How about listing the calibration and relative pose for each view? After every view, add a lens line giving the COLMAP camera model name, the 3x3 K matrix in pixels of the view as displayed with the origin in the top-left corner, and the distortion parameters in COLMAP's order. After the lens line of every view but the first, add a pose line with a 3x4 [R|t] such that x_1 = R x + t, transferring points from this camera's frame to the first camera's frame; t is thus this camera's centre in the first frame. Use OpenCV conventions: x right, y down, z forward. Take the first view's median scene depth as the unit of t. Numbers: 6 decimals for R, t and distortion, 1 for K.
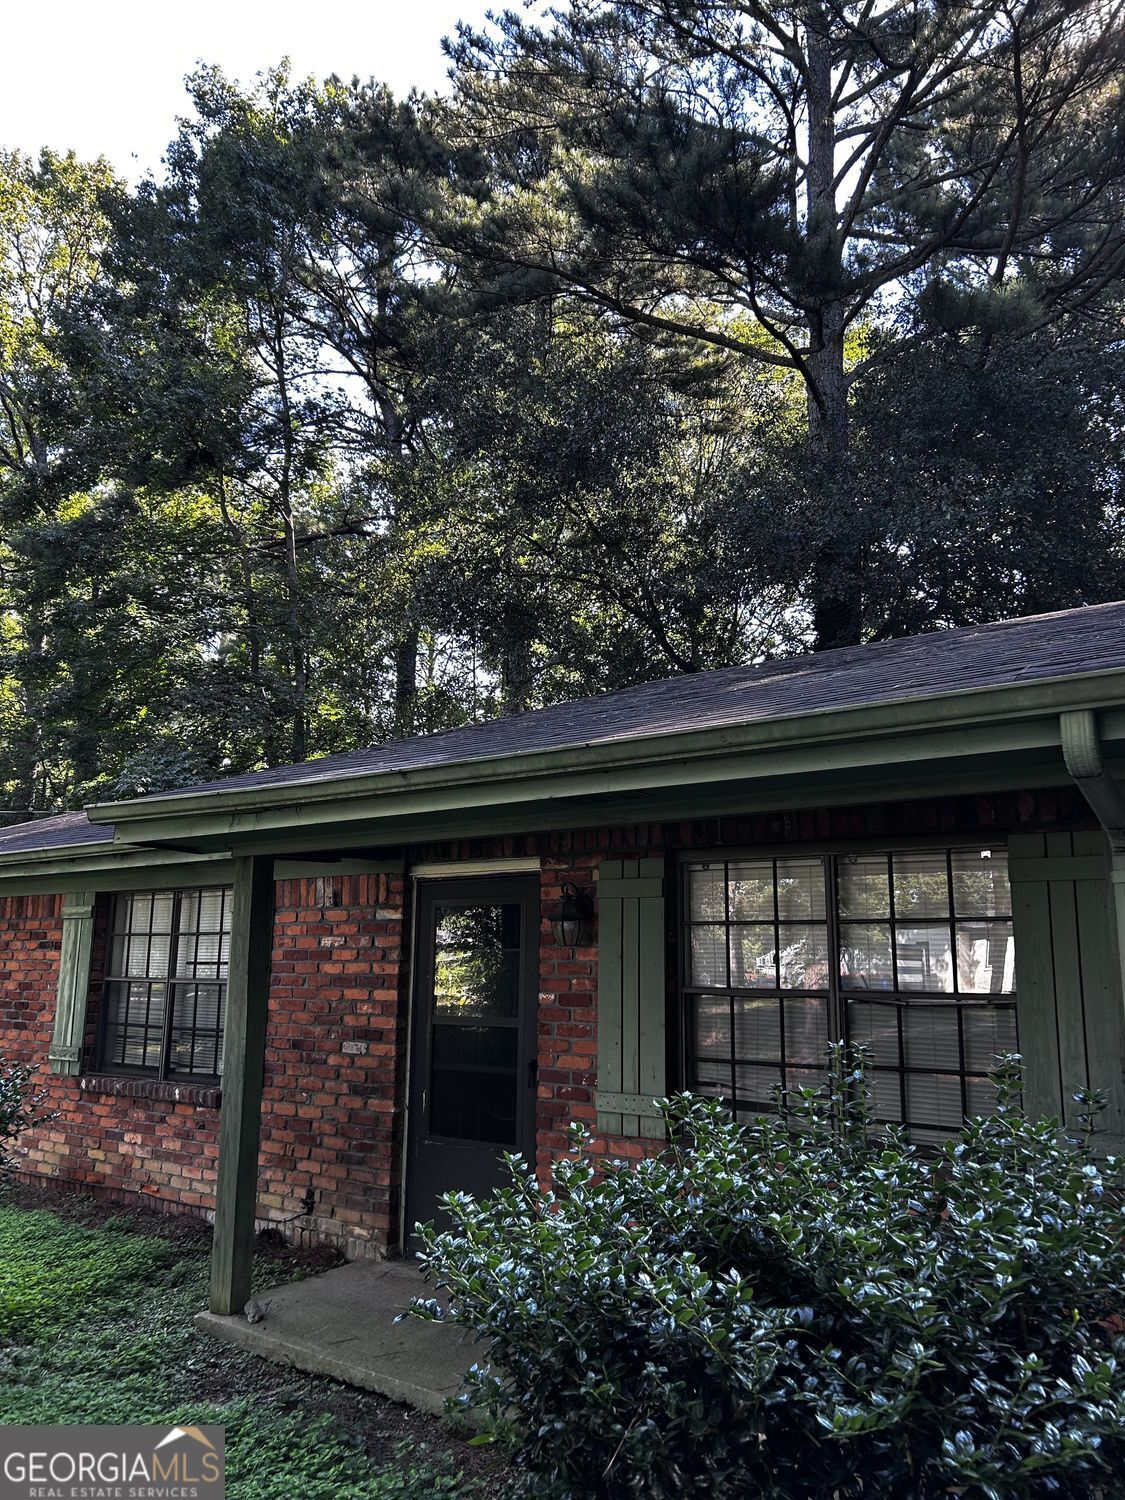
lens RADIAL K [[1129.9, 0, 568.9], [0, 1129.9, 750.2], [0, 0, 1]] dist [0.054092, -0.078372]
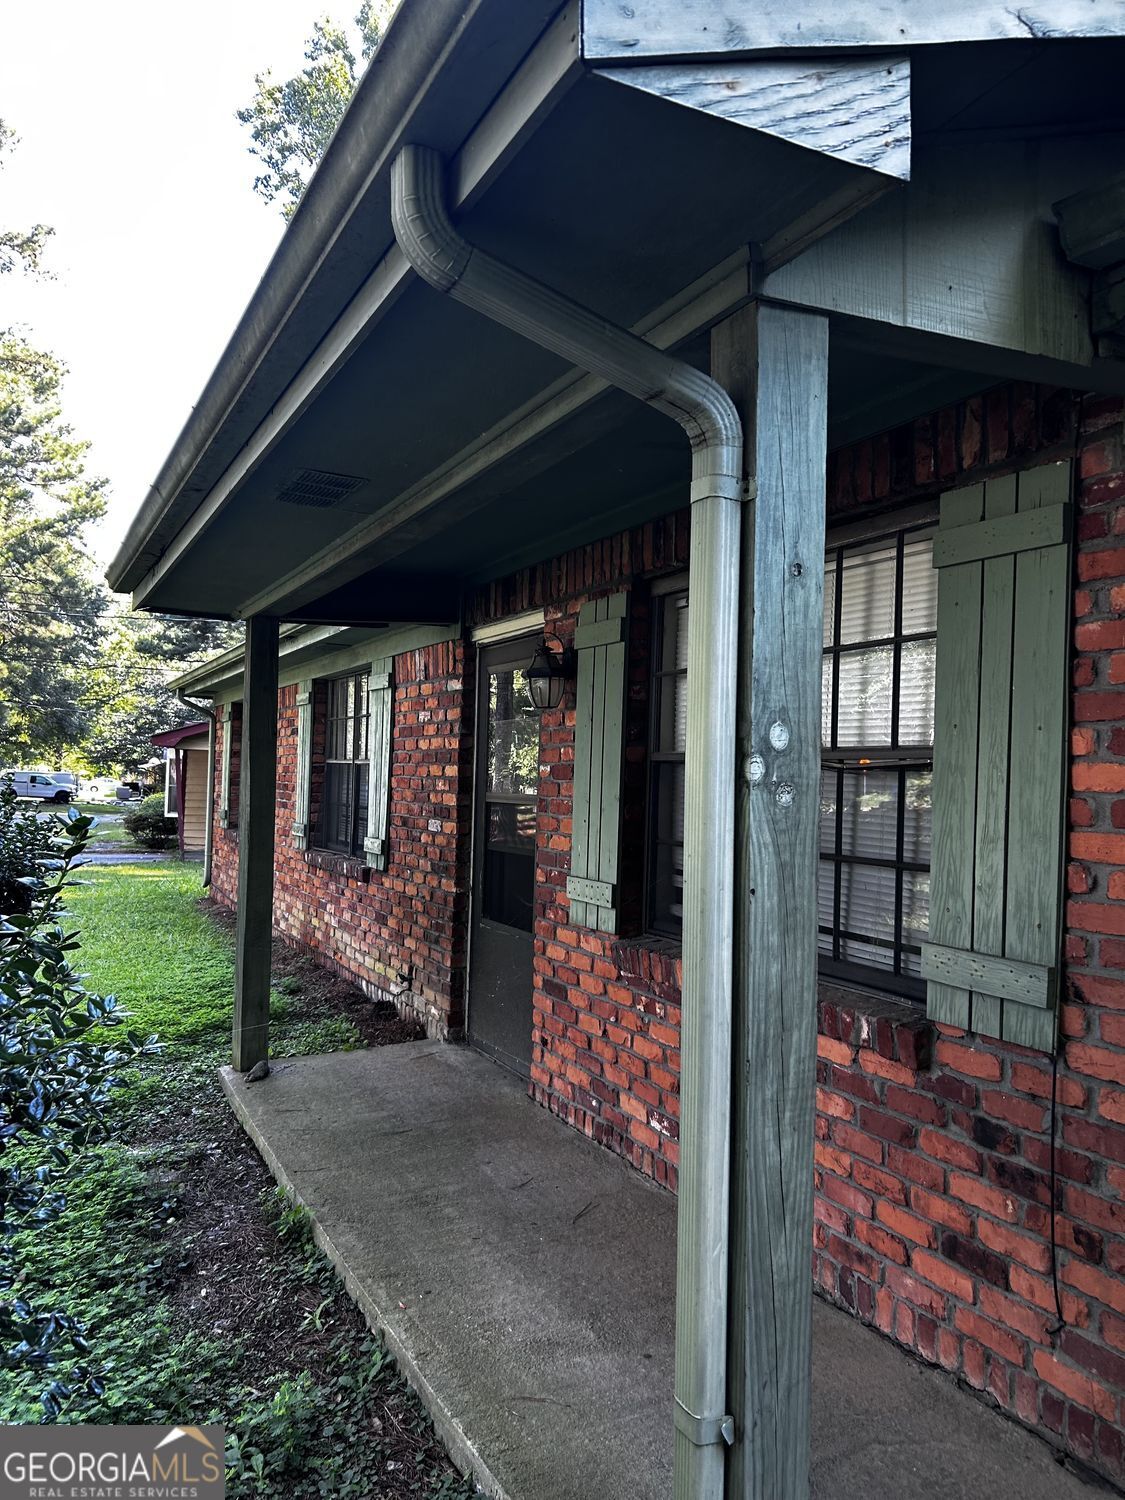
lens RADIAL K [[1135.9, 0, 562.5], [0, 1135.9, 750.0], [0, 0, 1]] dist [0.194727, -0.445282]
pose [[0.882235, 0.001846, -0.470805, 0.351879], [0.070166, 0.988309, 0.135357, 0.079161], [0.465551, -0.152451, 0.871792, 0.232962]]
